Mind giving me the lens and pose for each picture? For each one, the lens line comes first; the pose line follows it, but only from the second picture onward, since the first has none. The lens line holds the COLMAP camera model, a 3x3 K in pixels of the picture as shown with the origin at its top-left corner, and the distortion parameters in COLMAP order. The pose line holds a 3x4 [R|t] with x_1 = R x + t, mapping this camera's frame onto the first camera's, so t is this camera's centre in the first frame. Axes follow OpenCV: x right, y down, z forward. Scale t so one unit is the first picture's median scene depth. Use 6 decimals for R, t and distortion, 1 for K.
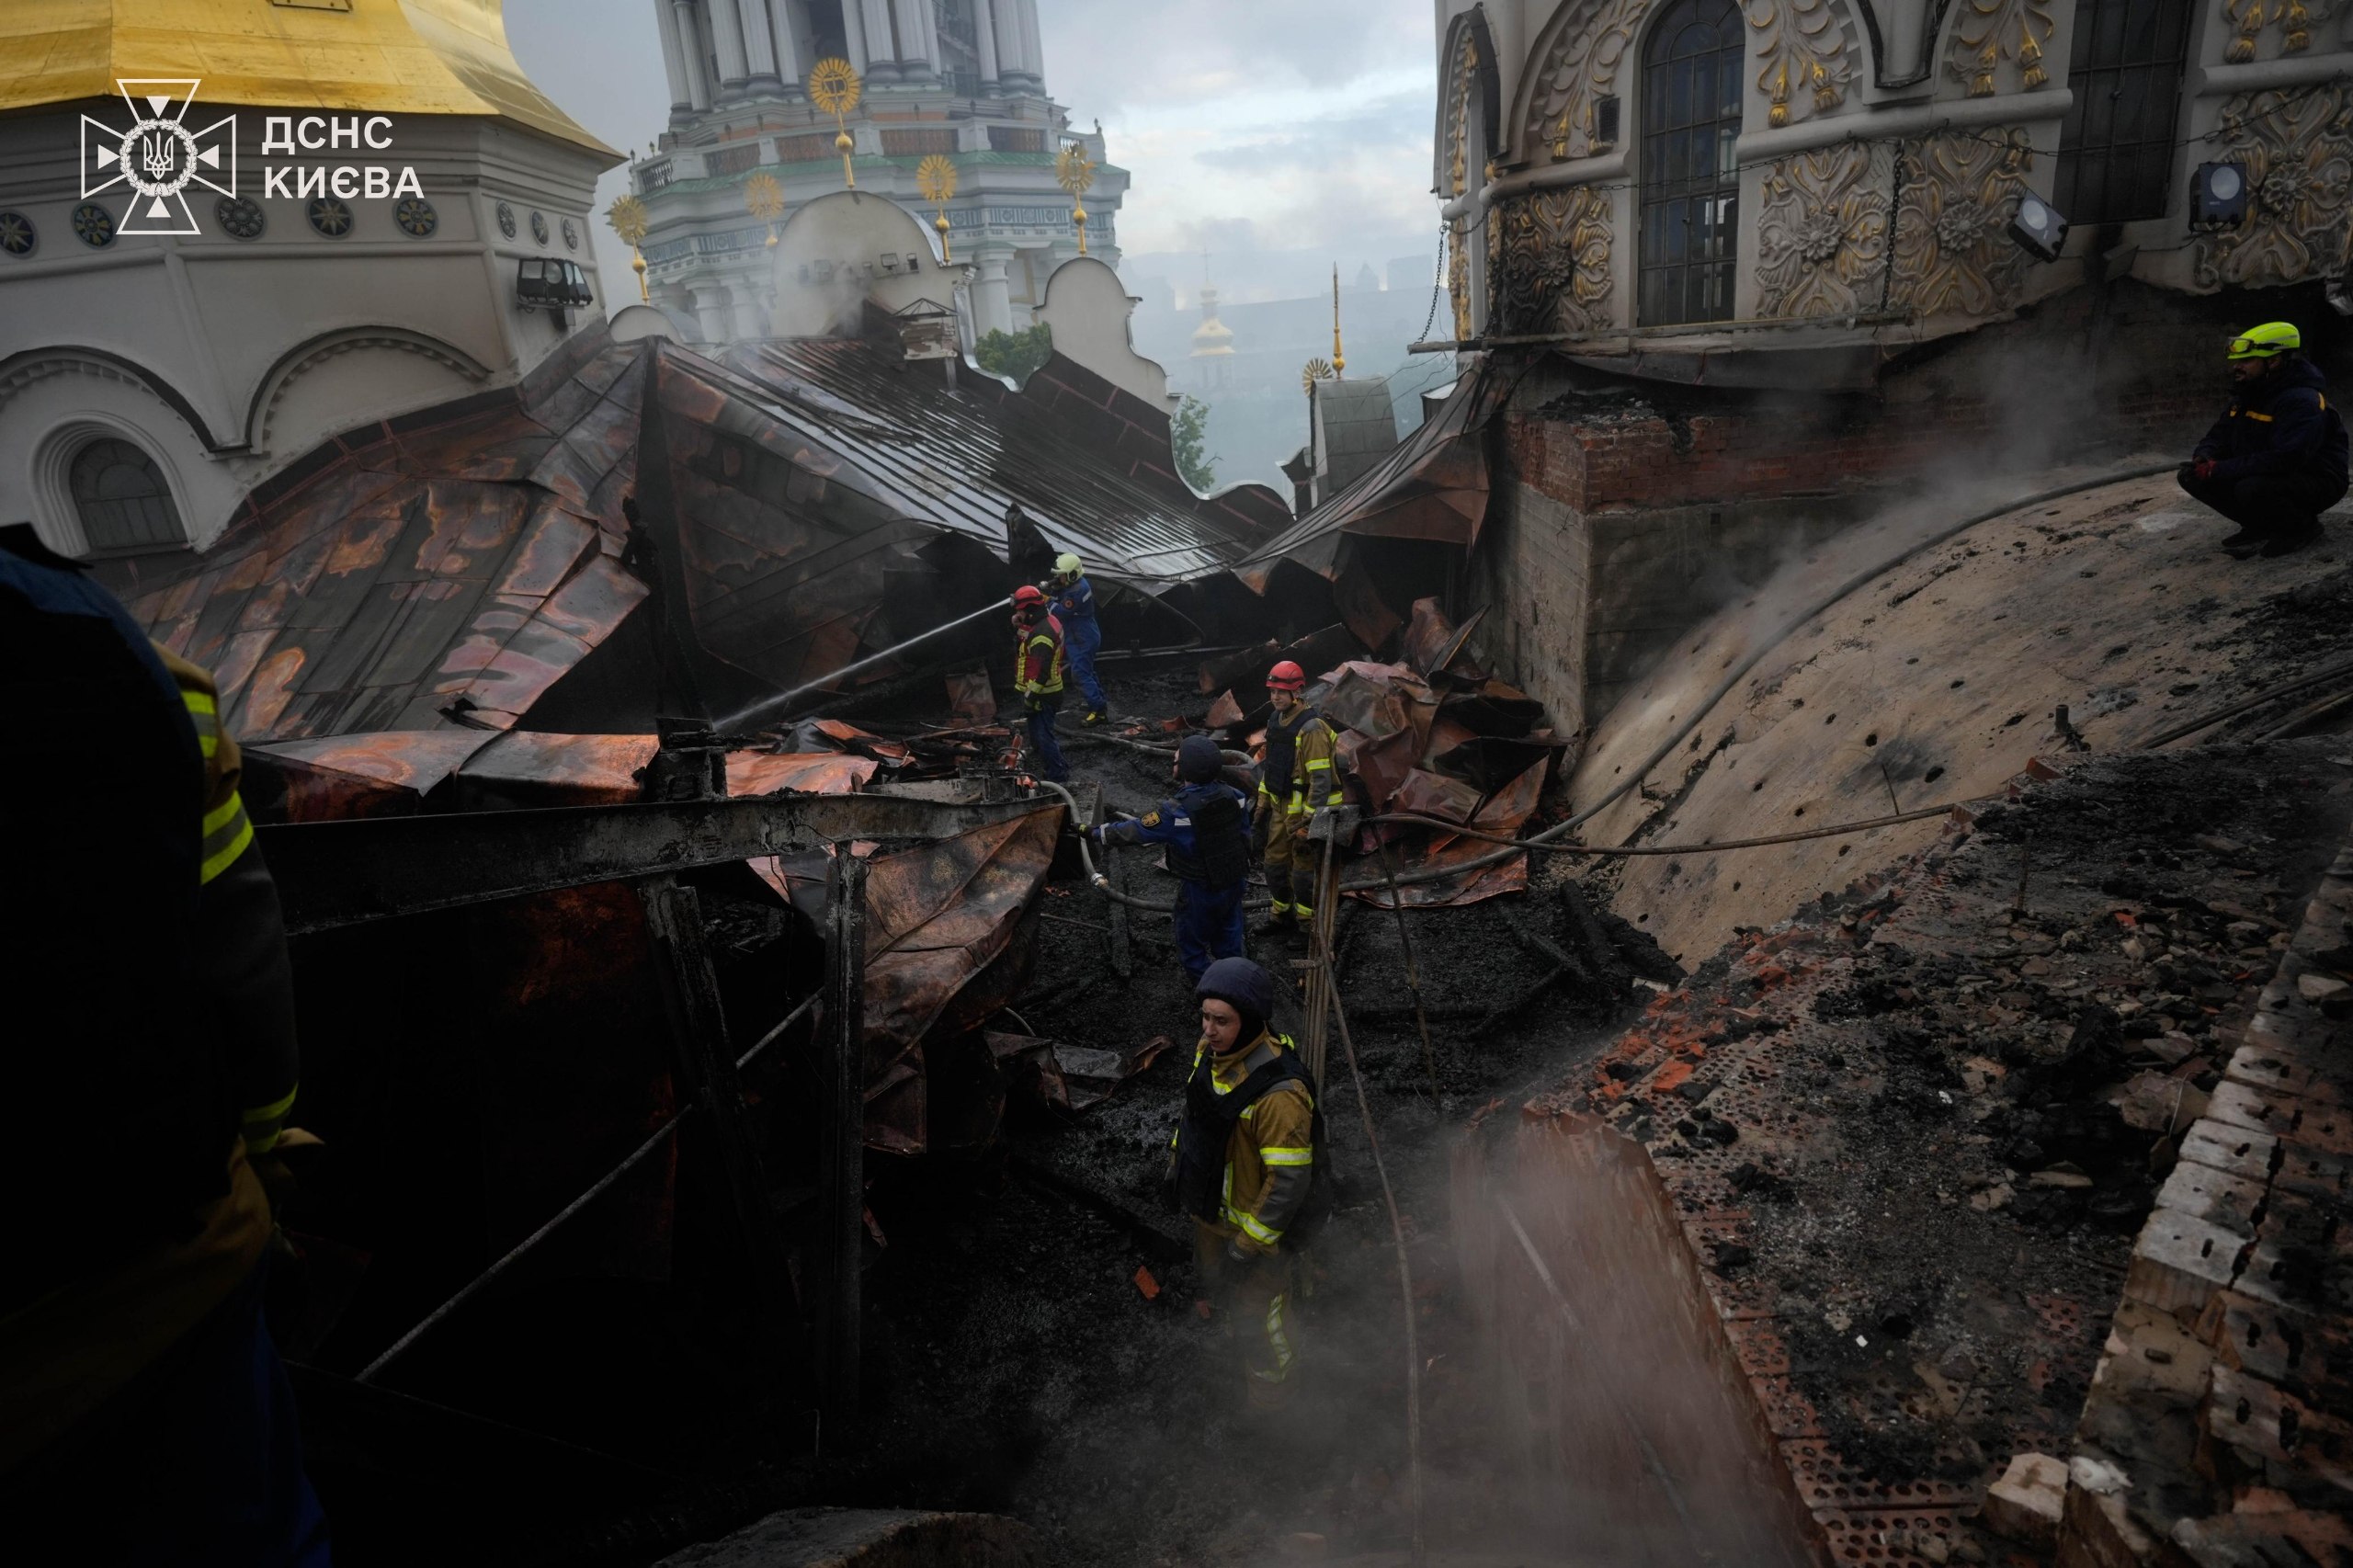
lens RADIAL K [[1321.2, 0, 1177.6], [0, 1321.2, 782.9], [0, 0, 1]] dist [-0.016297, 0.002348]
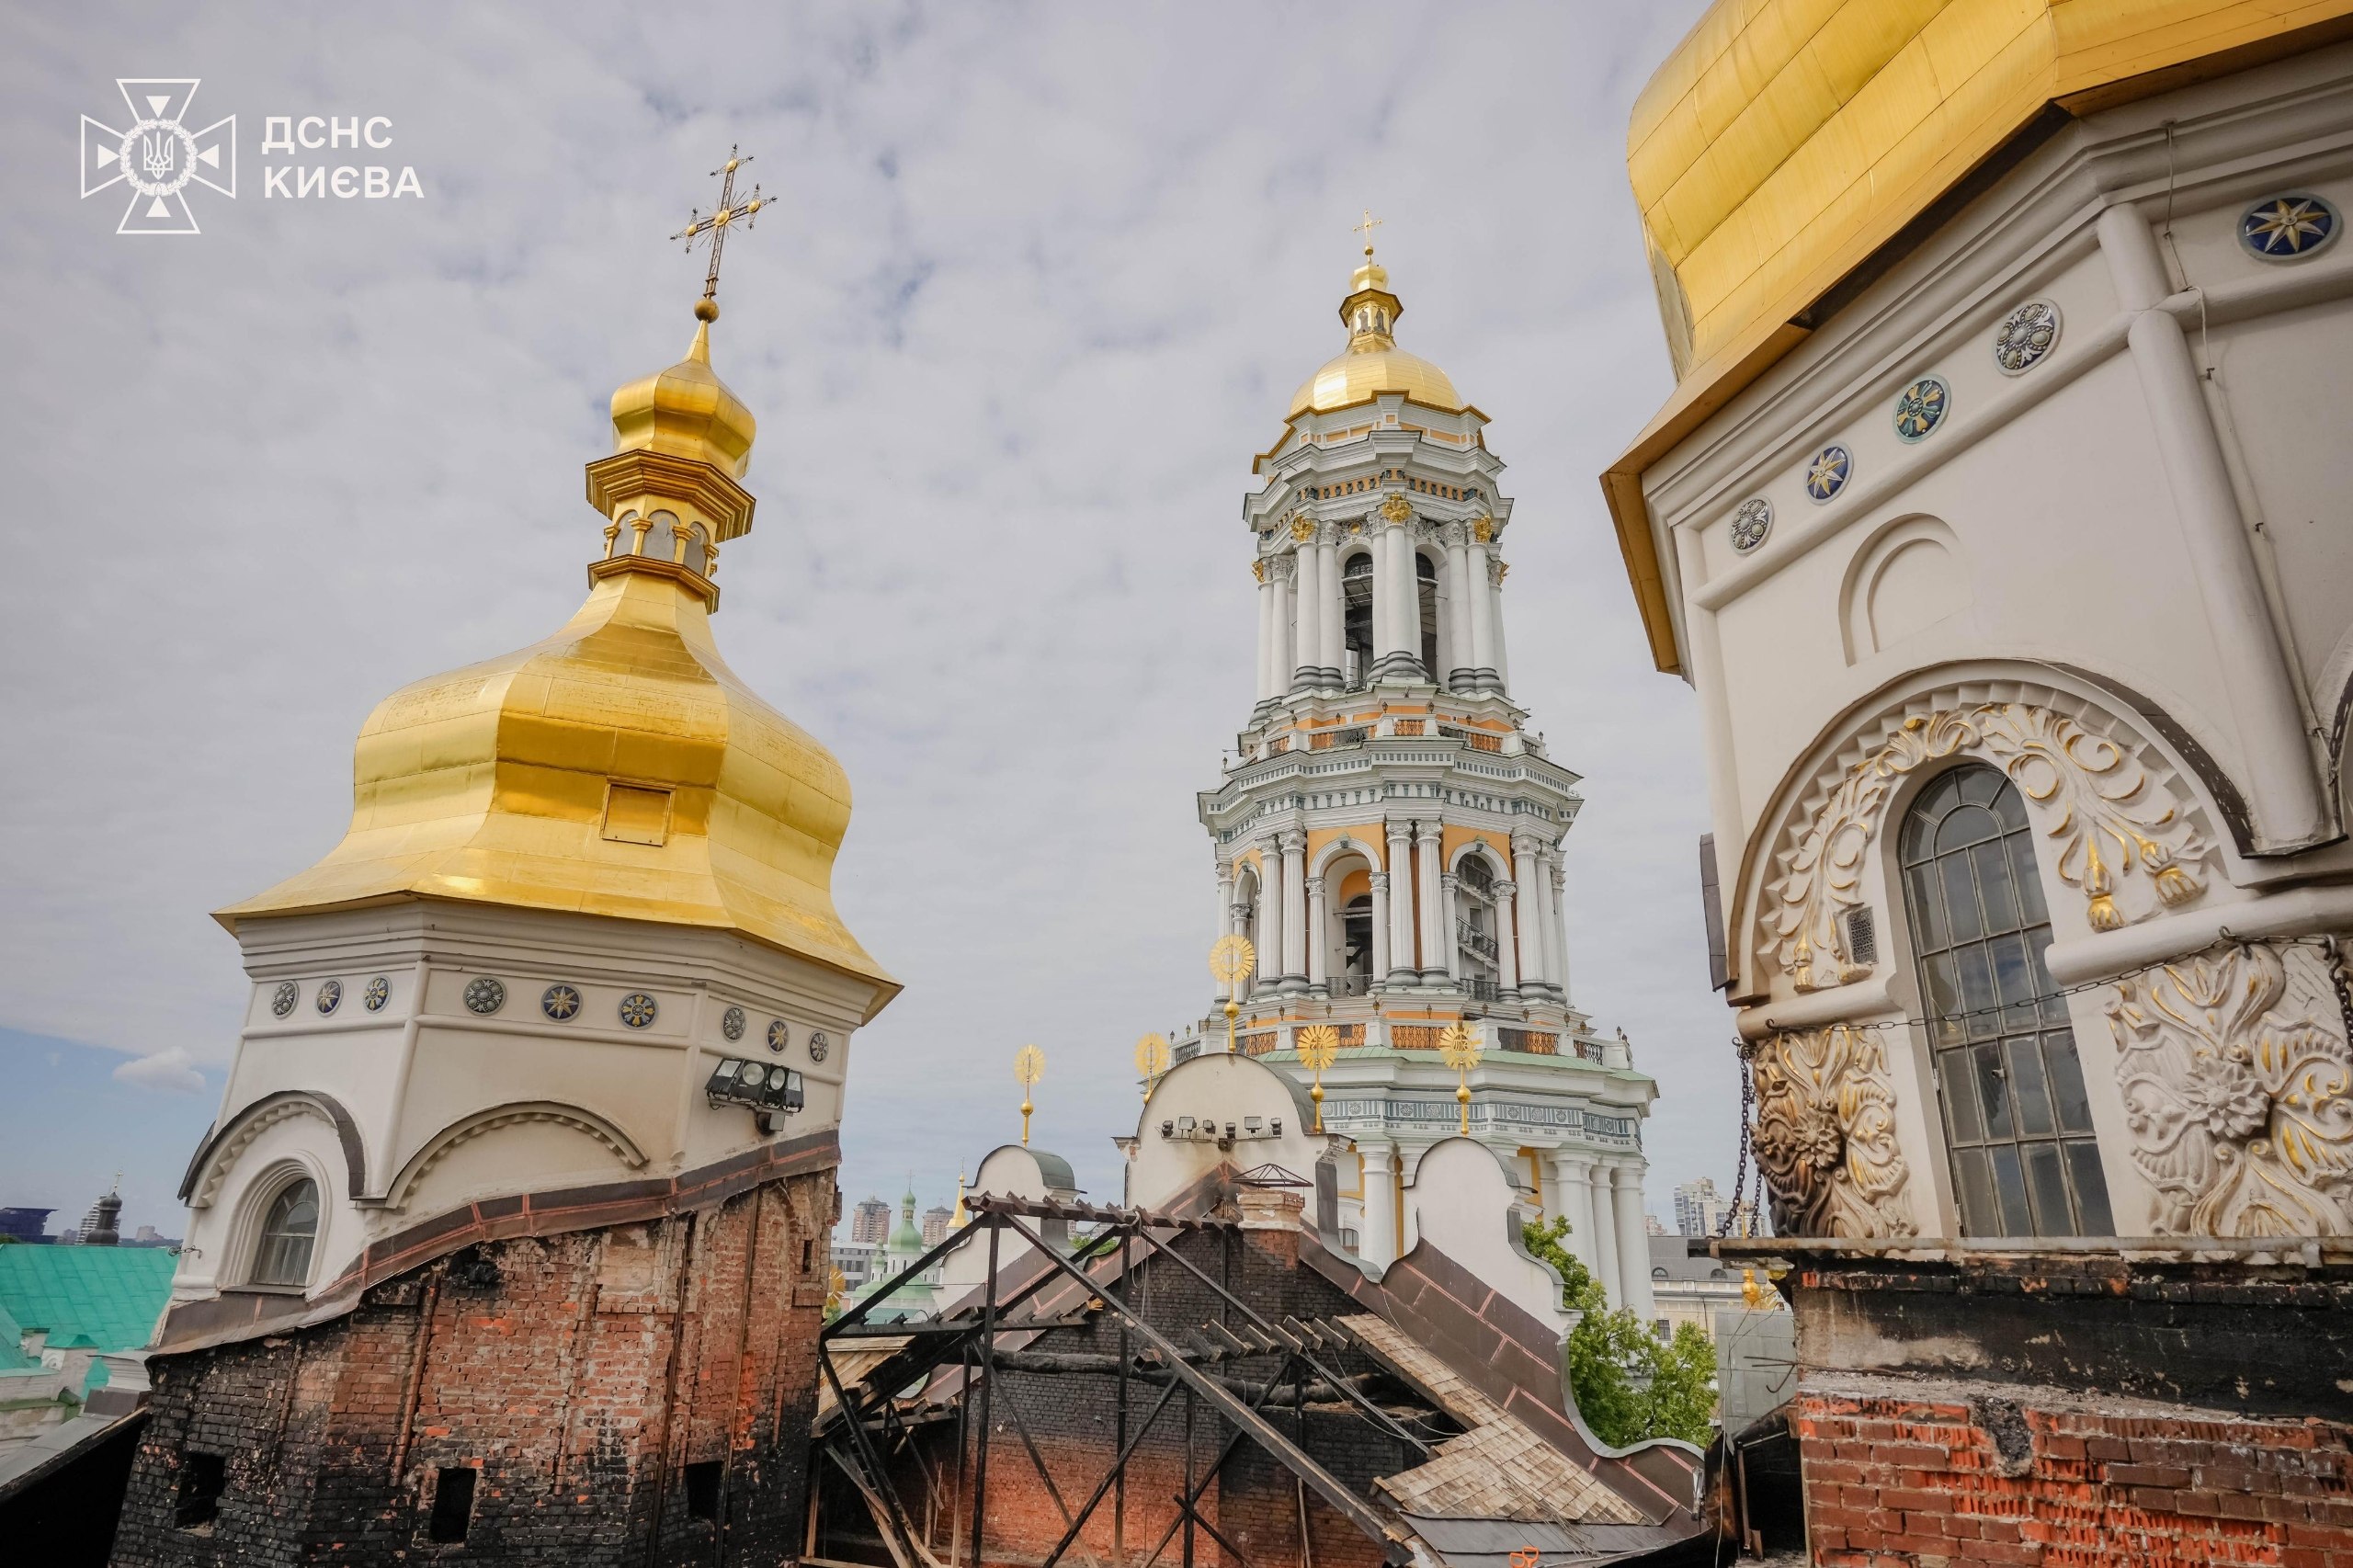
lens RADIAL K [[1321.2, 0, 1172.2], [0, 1321.2, 782.0], [0, 0, 1]] dist [-0.016297, 0.002348]
pose [[0.899130, -0.038806, -0.435958, 0.302887], [-0.237397, 0.793575, -0.560251, -0.092215], [0.367707, 0.607233, 0.704315, 0.323261]]
